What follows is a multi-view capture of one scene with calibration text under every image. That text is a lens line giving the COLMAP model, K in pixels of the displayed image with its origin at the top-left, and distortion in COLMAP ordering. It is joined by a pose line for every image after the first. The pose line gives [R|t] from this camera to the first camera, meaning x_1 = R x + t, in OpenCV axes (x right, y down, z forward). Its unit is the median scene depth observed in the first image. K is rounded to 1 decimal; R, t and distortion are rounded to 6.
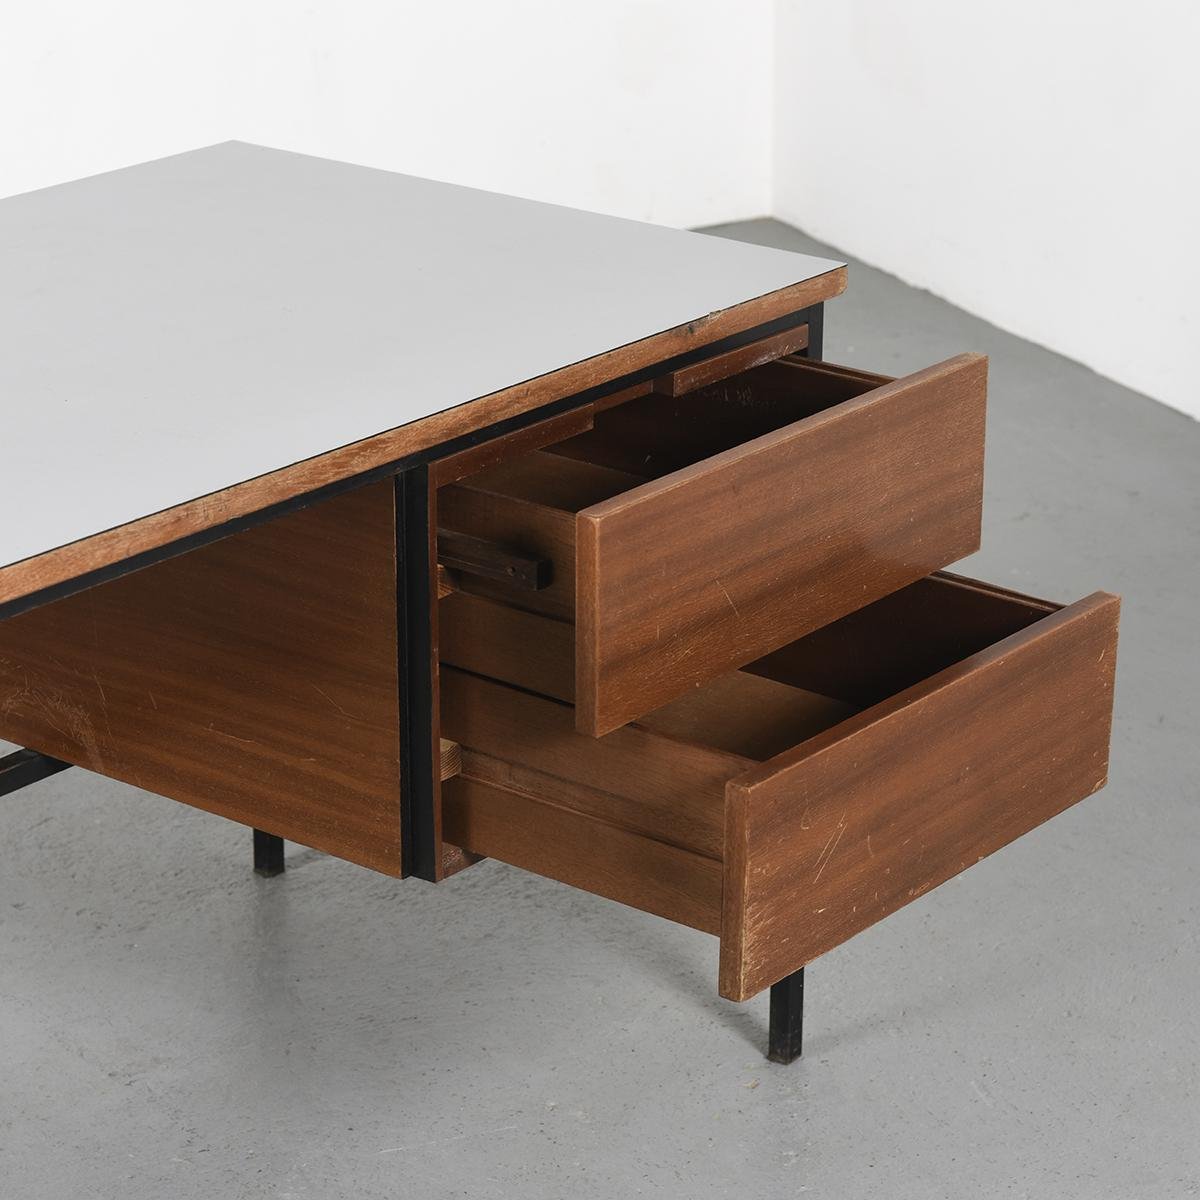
lens RADIAL K [[3581.0, 0, 600.0], [0, 3581.0, 600.0], [0, 0, 1]] dist [-0.061870, 0.605025]
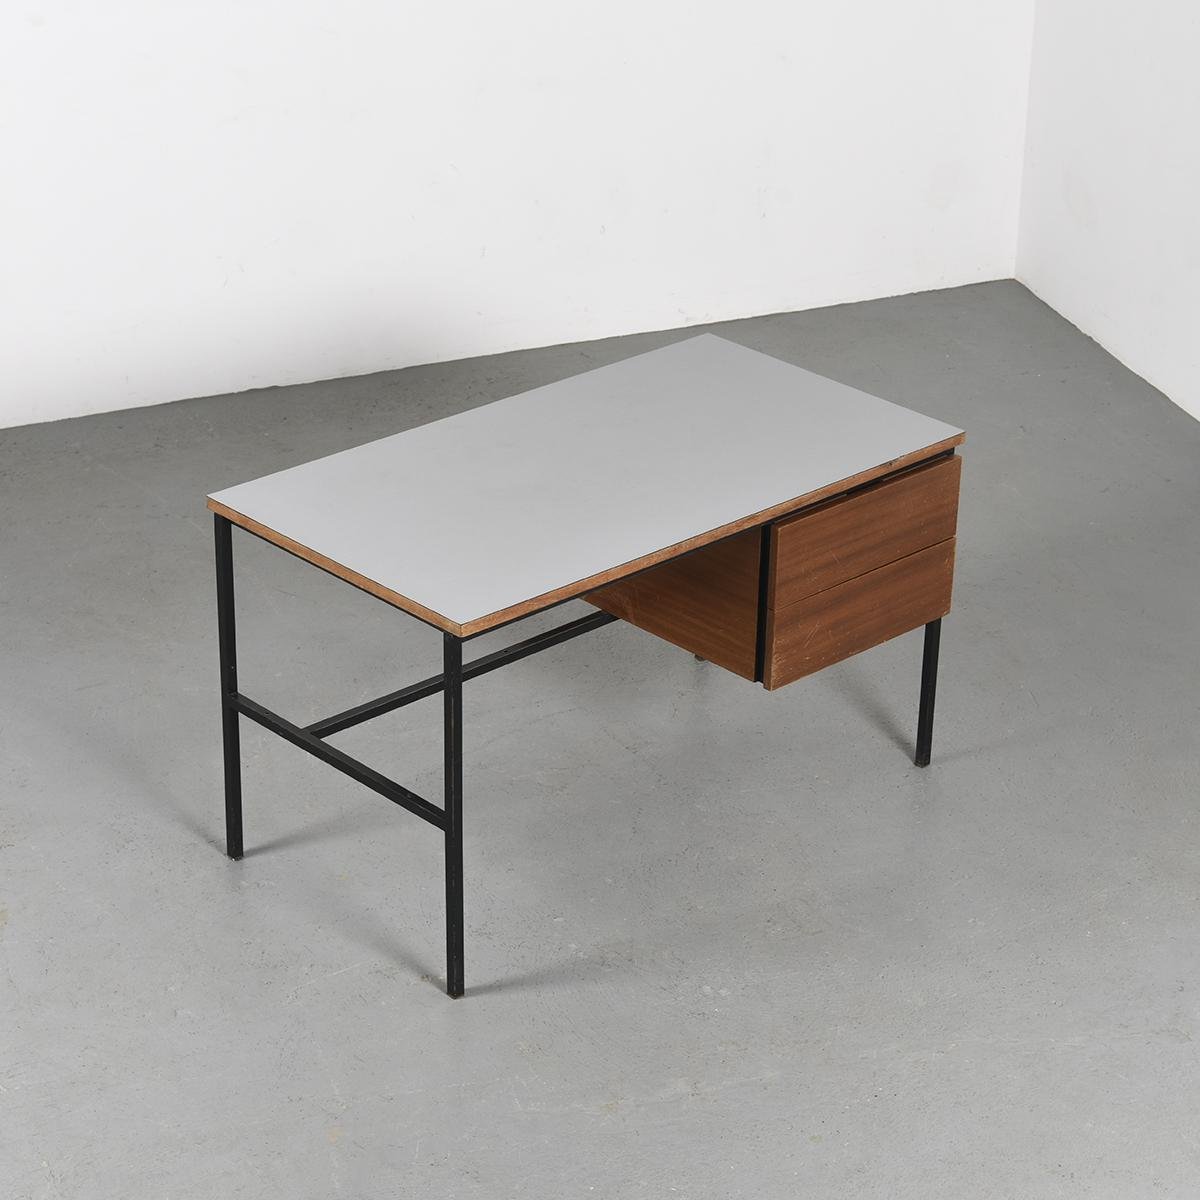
lens RADIAL K [[2701.9, 0, 620.7], [0, 2701.9, 602.1], [0, 0, 1]] dist [0.063409, 0.182603]
pose [[0.989637, 0.075386, -0.122212, 0.073872], [-0.064464, 0.993763, 0.090993, -0.135325], [0.128310, -0.082172, 0.988324, -0.813328]]
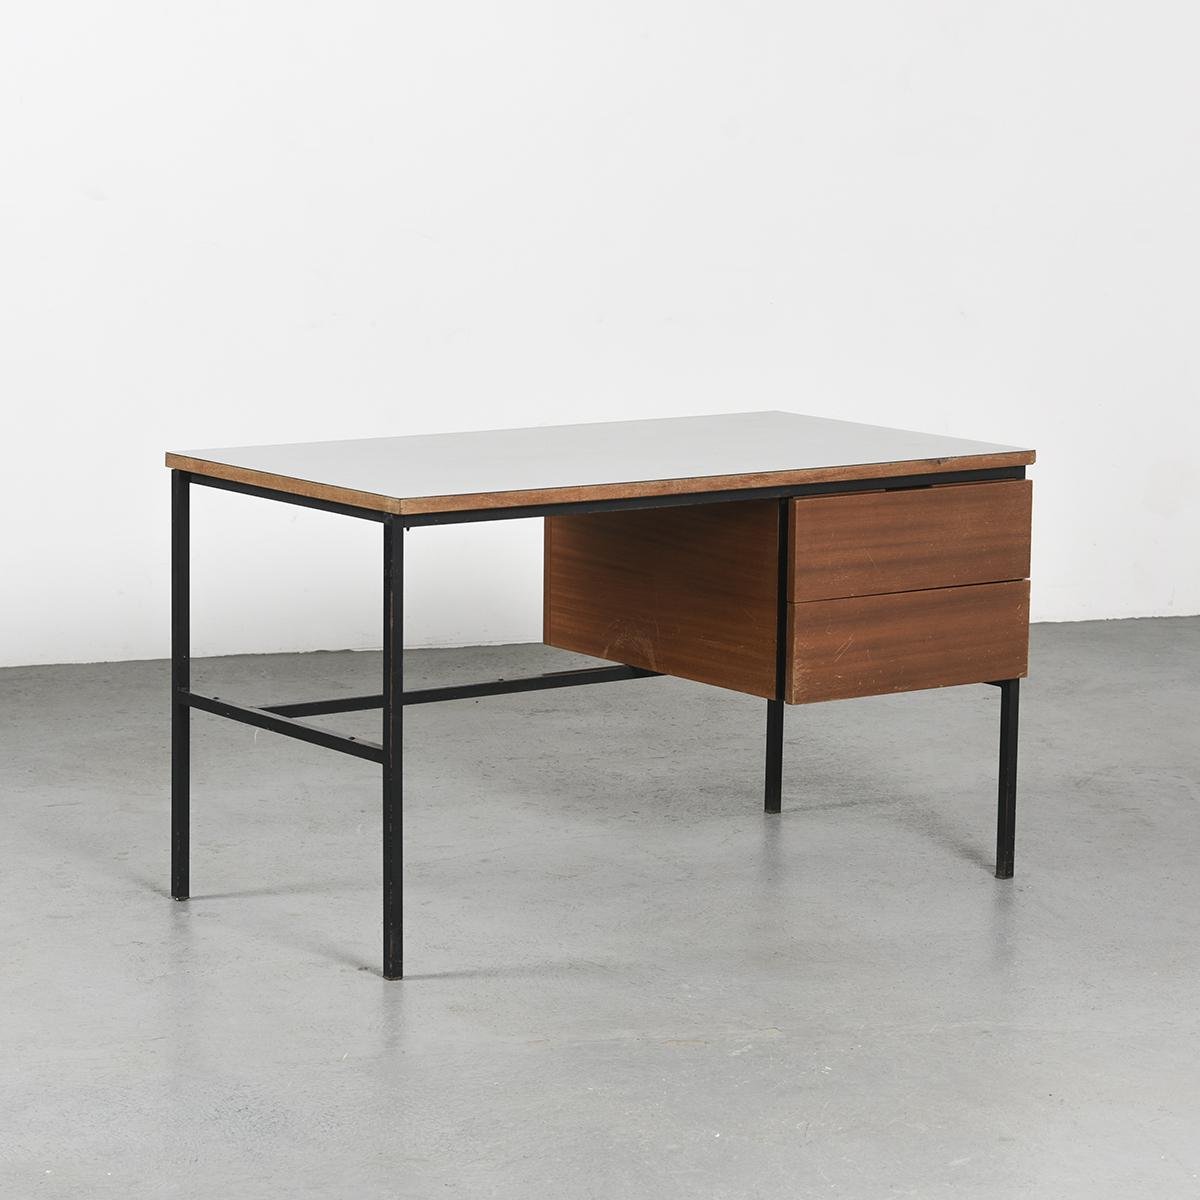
lens RADIAL K [[3581.0, 0, 600.0], [0, 3581.0, 600.0], [0, 0, 1]] dist [-0.061870, 0.605025]
pose [[0.965101, 0.051140, -0.256836, 0.374926], [-0.098495, 0.979620, -0.175051, 0.389227], [0.242649, 0.194239, 0.950470, -1.028599]]
